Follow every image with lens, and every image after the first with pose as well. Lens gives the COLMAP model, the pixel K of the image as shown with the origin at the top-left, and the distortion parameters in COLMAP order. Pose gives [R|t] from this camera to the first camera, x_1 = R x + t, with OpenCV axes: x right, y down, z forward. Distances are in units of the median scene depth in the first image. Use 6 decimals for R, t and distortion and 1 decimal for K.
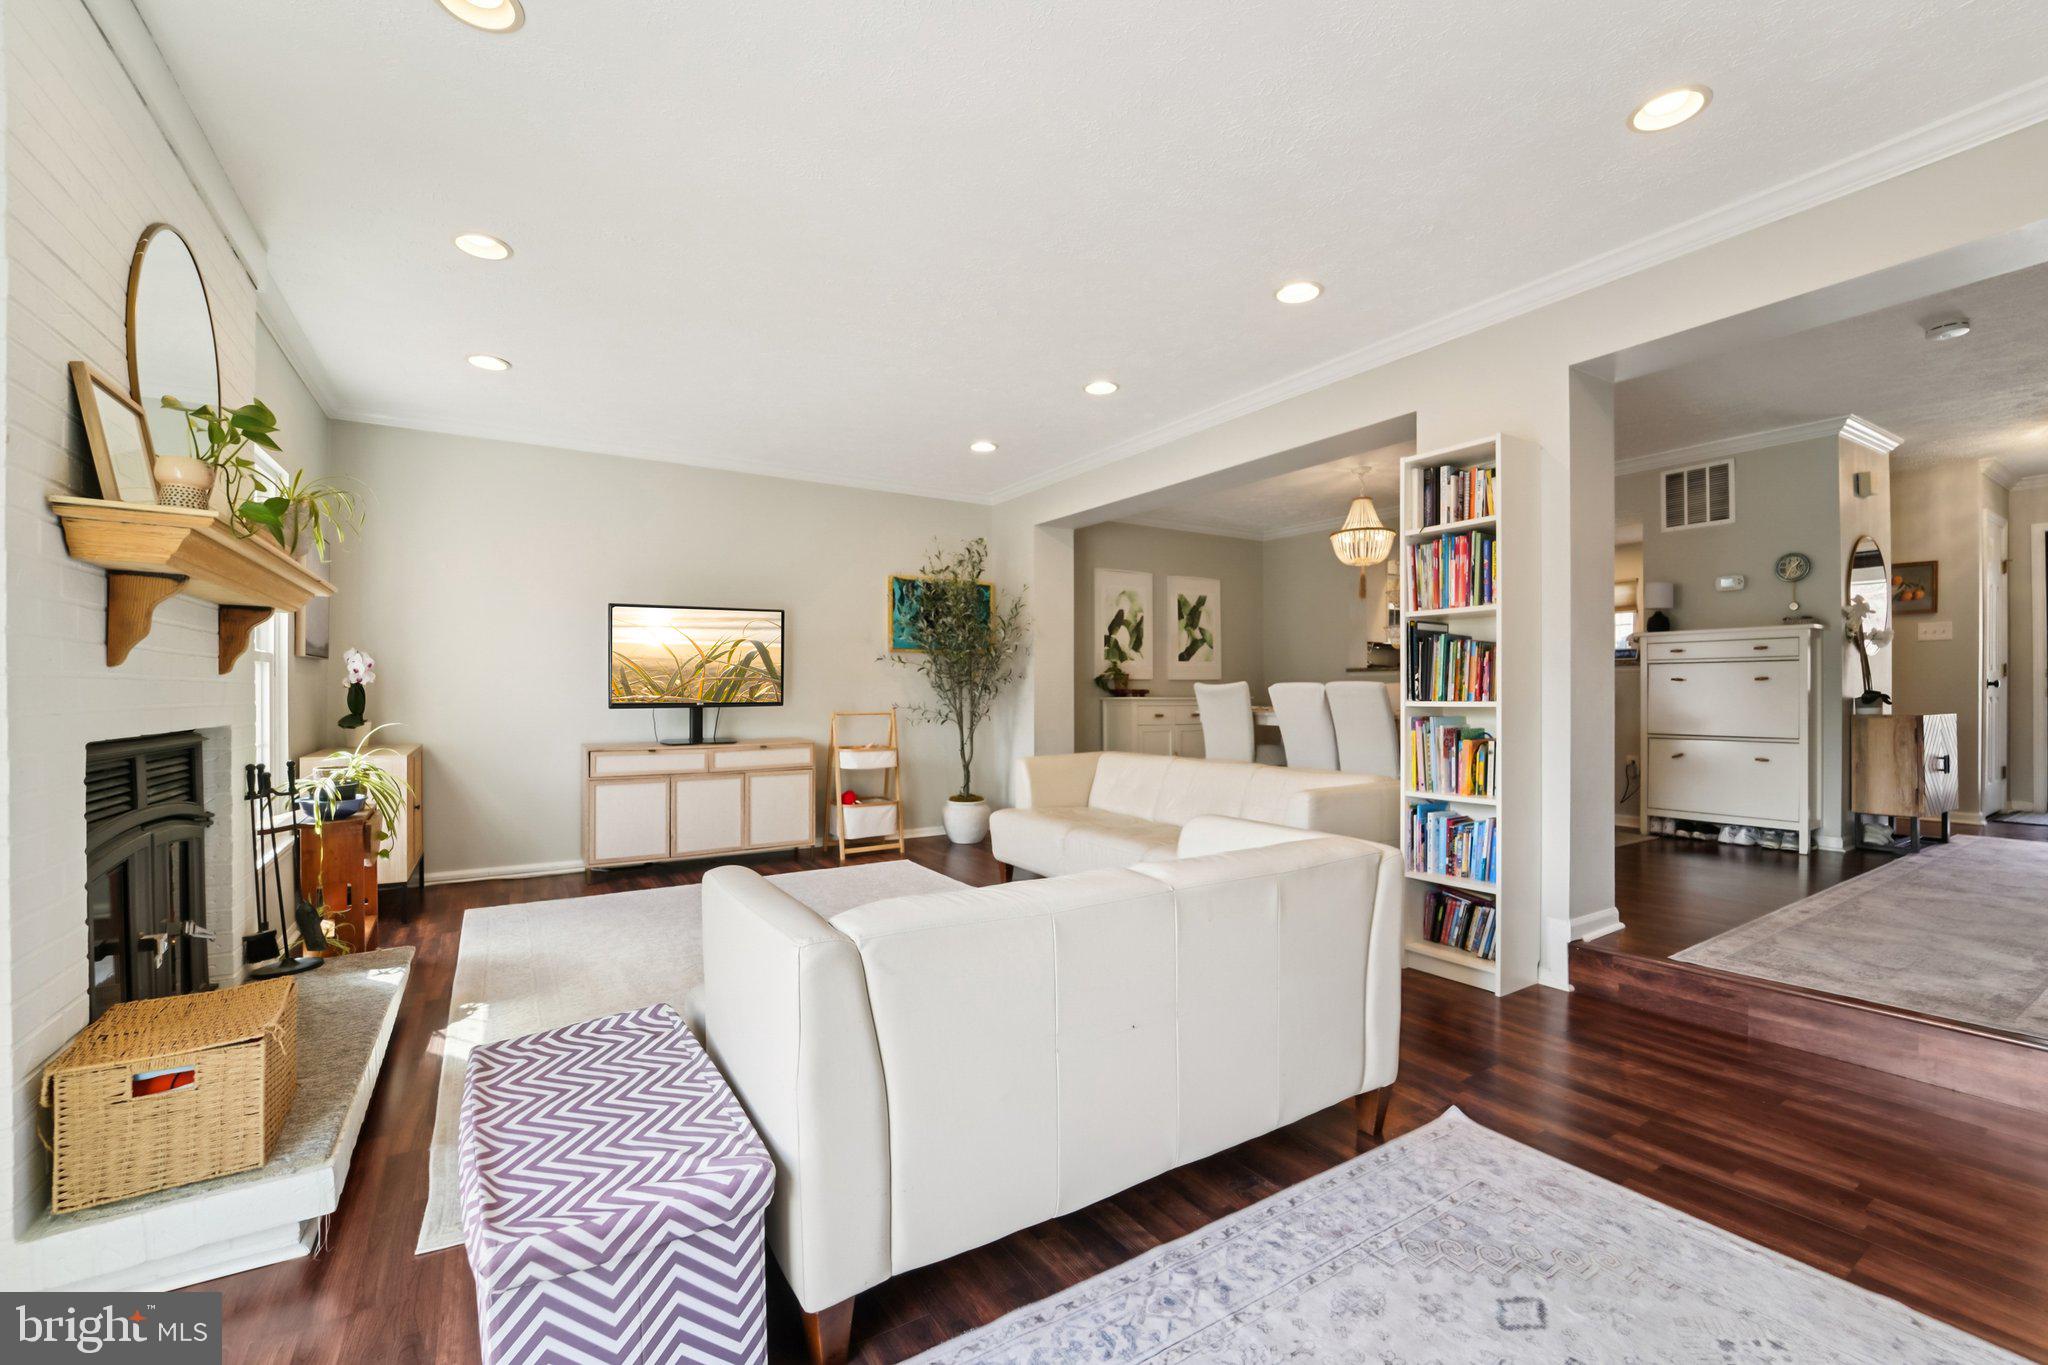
lens RADIAL K [[835.5, 0, 1021.1], [0, 835.5, 693.3], [0, 0, 1]] dist [-0.027167, 0.003300]
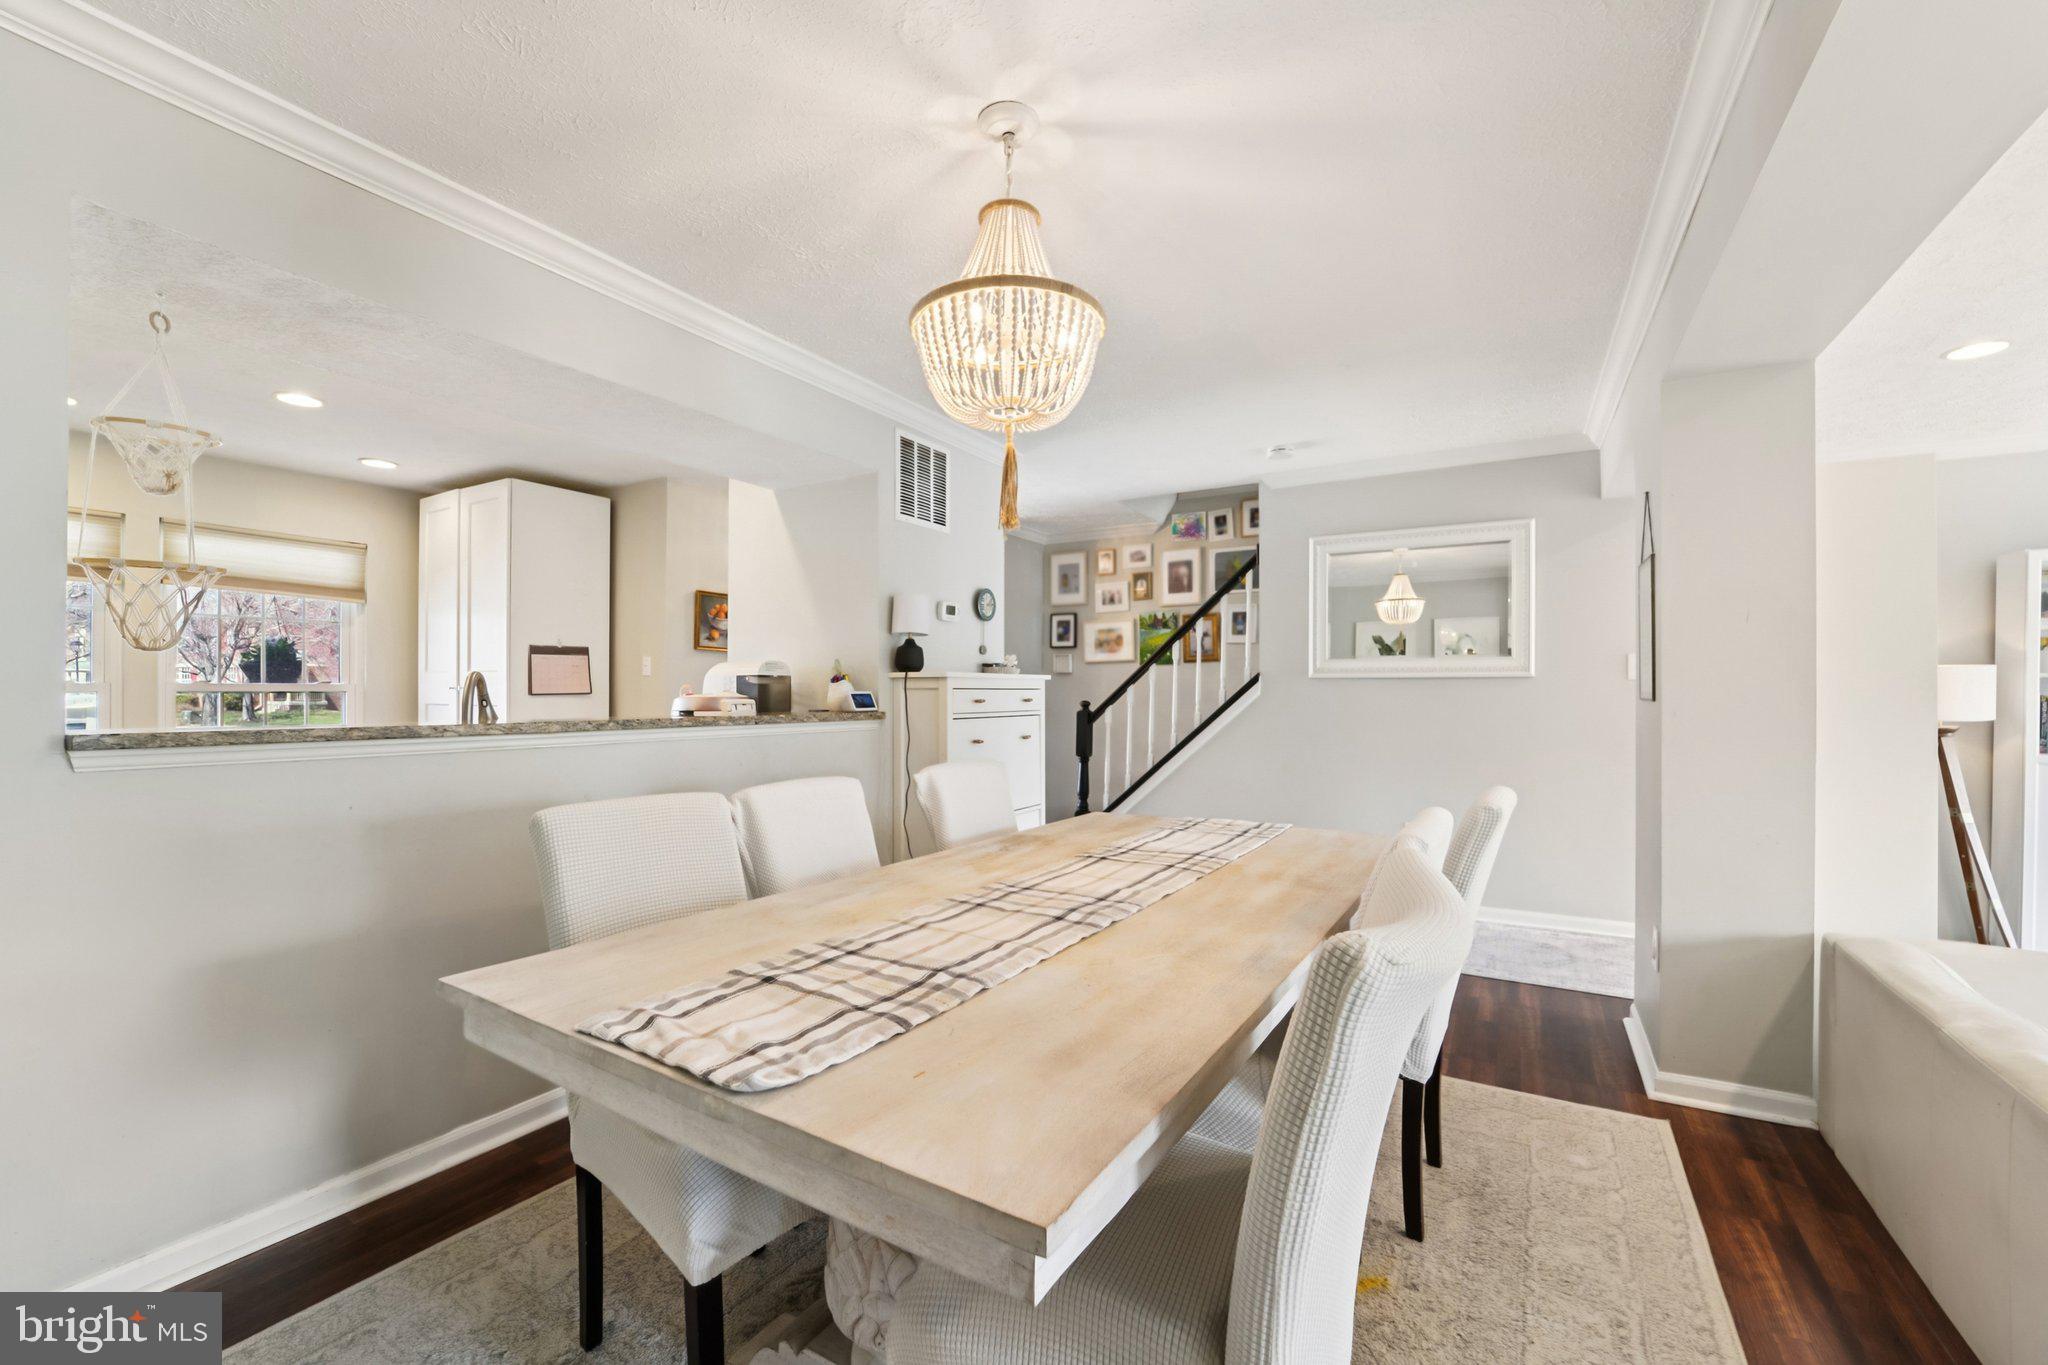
lens RADIAL K [[835.5, 0, 1024.2], [0, 835.5, 685.1], [0, 0, 1]] dist [-0.027167, 0.003300]
pose [[-0.458912, 0.007403, 0.888451, 0.168484], [0.004878, 0.999971, -0.005812, -0.070498], [-0.888469, 0.001667, -0.458935, 1.474477]]
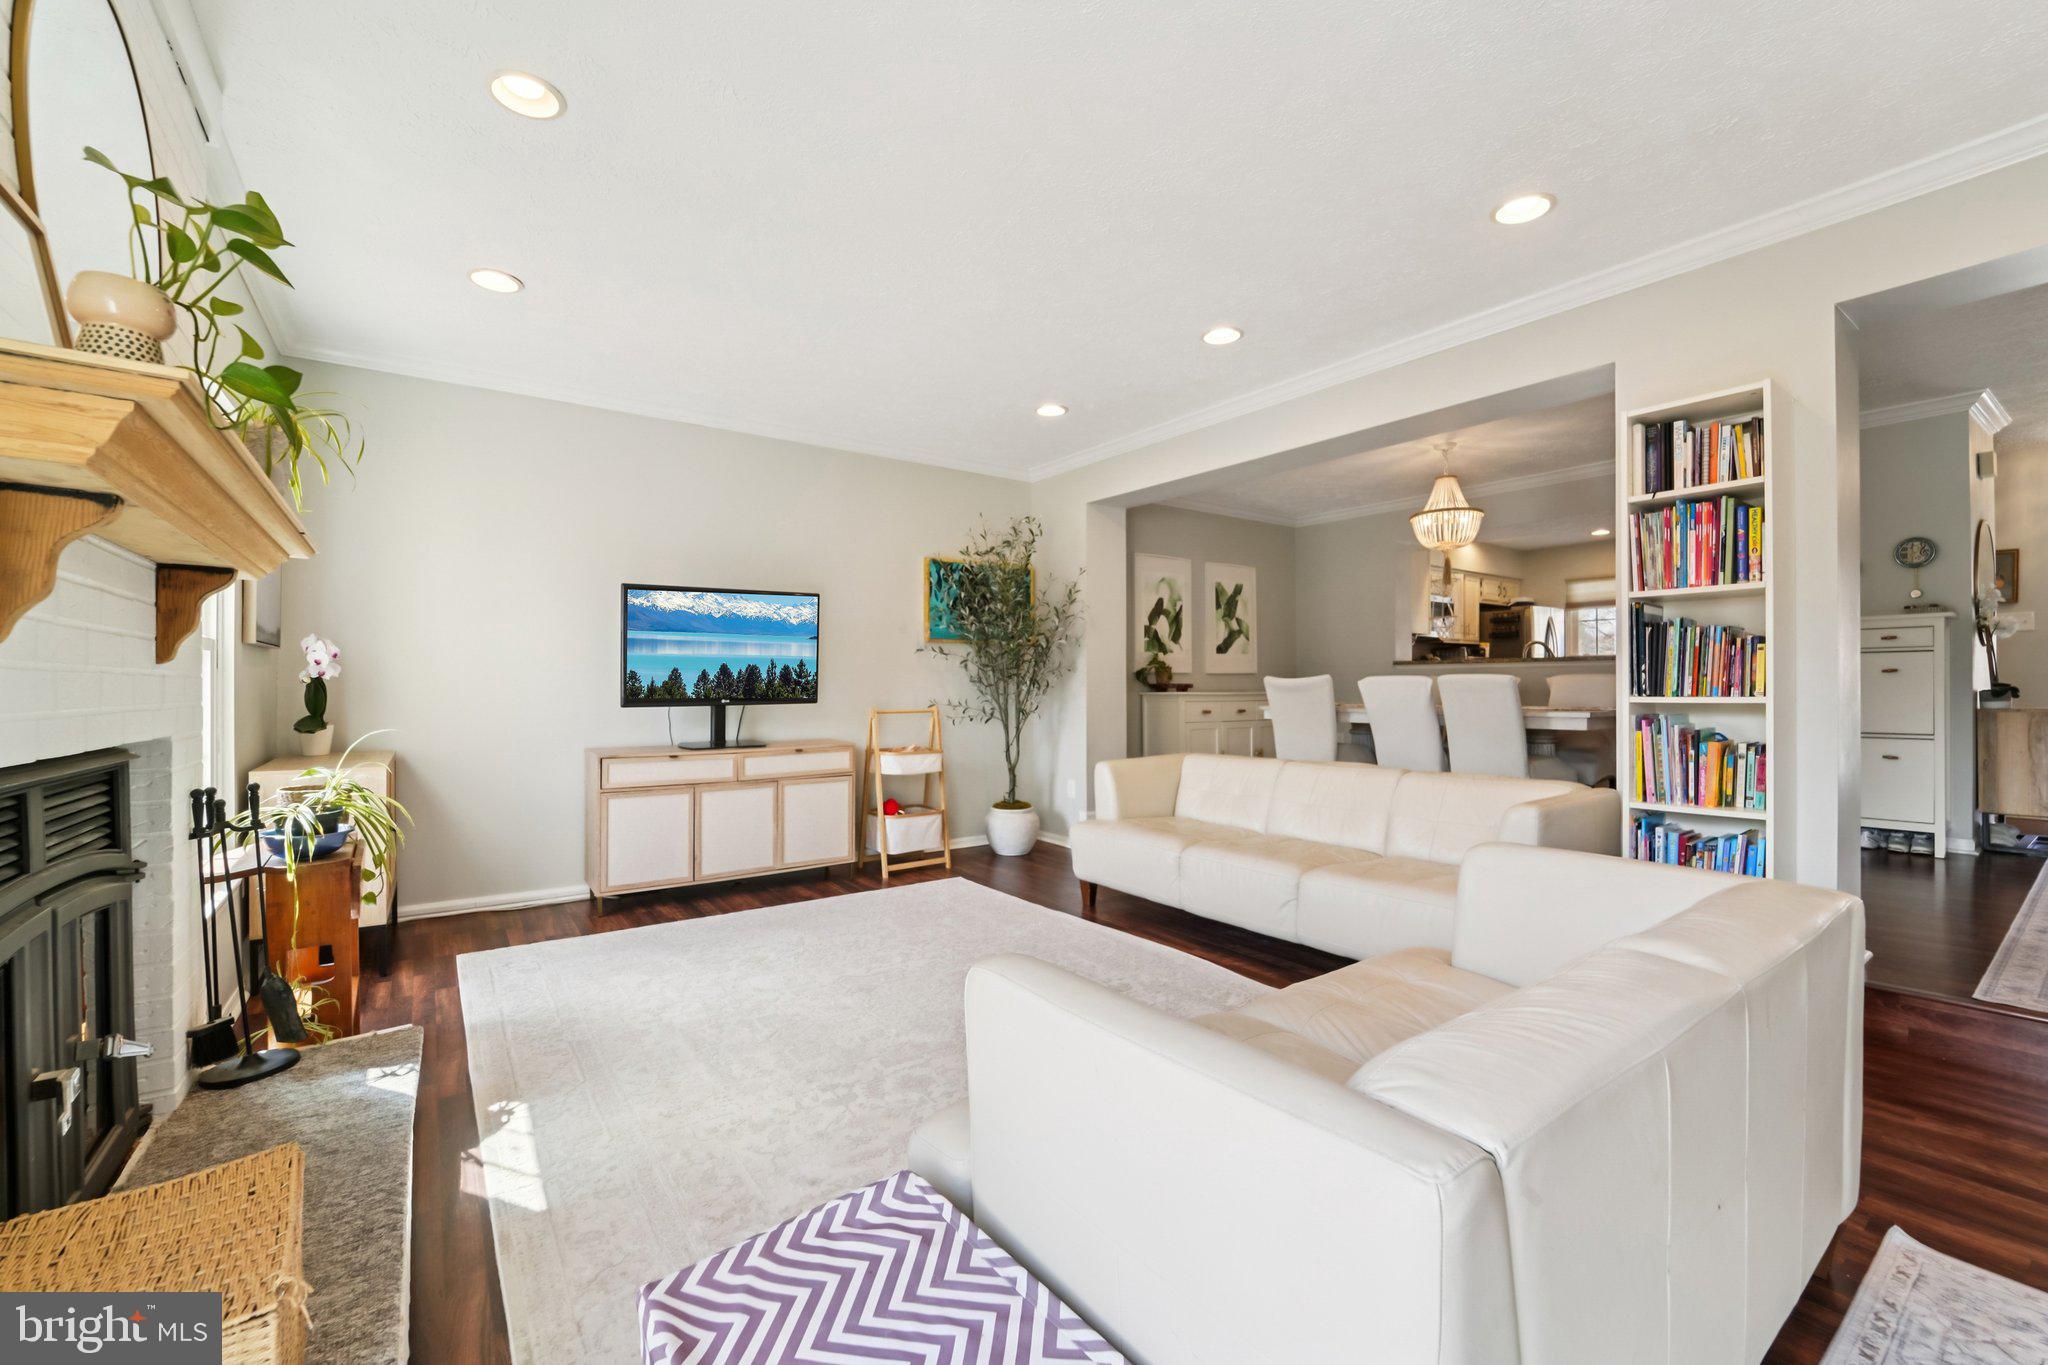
lens RADIAL K [[835.5, 0, 1022.4], [0, 835.5, 681.7], [0, 0, 1]] dist [-0.027167, 0.003300]
pose [[0.998143, -0.001695, 0.060895, -0.148522], [0.002163, 0.999969, -0.007617, -0.000349], [-0.060880, 0.007735, 0.998115, 0.136047]]
